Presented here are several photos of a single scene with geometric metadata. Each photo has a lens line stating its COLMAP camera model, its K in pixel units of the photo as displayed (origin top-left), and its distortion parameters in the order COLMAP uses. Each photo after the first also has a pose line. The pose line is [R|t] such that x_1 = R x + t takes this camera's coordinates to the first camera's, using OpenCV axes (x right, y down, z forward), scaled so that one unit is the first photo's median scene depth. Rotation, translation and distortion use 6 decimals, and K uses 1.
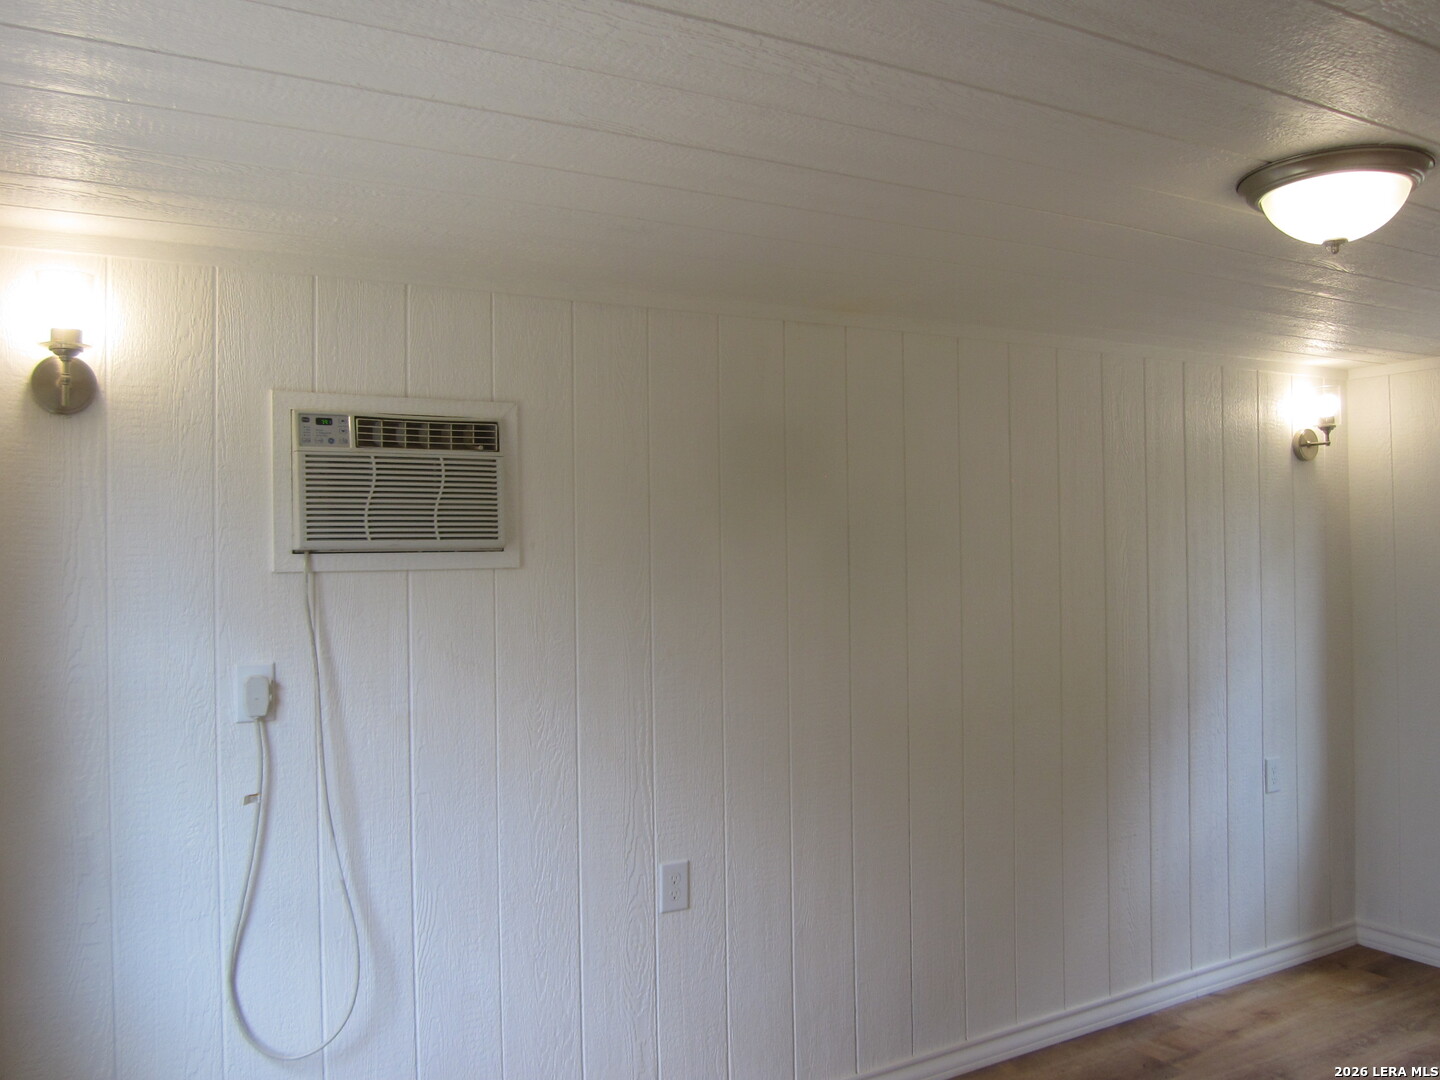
lens RADIAL K [[1200.8, 0, 728.6], [0, 1200.8, 533.2], [0, 0, 1]] dist [-0.071042, 0.030627]
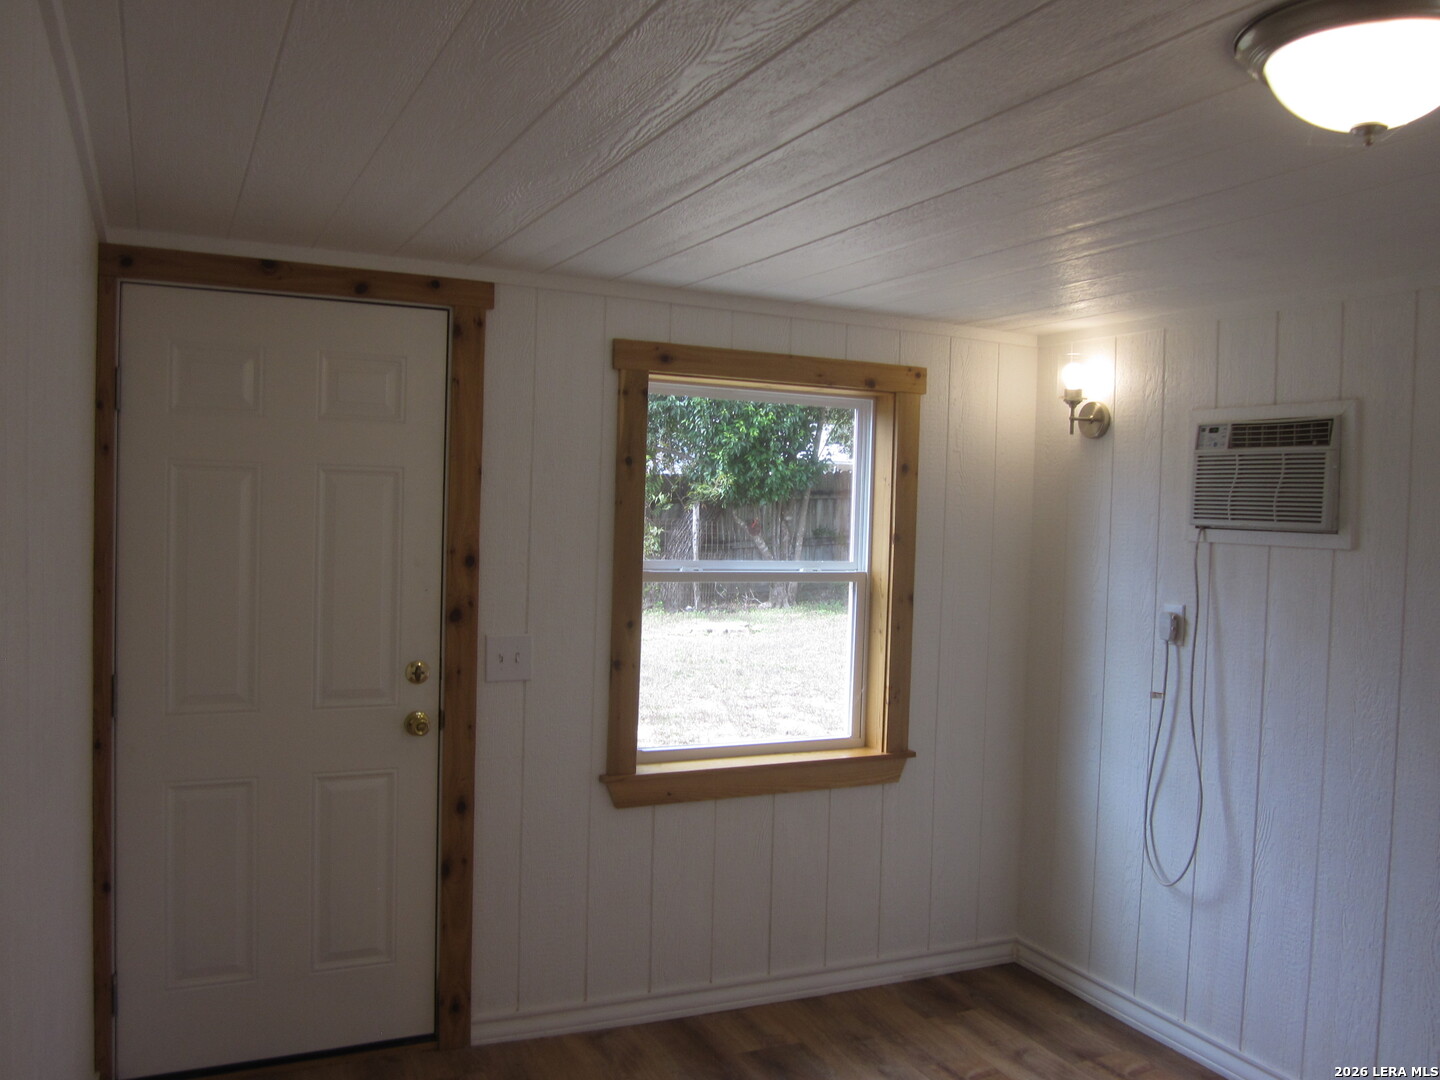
lens RADIAL K [[1207.0, 0, 723.2], [0, 1207.0, 541.0], [0, 0, 1]] dist [-0.080798, 0.053593]
pose [[-0.107401, 0.045059, -0.993194, 1.041045], [-0.011176, 0.998855, 0.046525, -0.025490], [0.994153, 0.016096, -0.106775, 0.591700]]
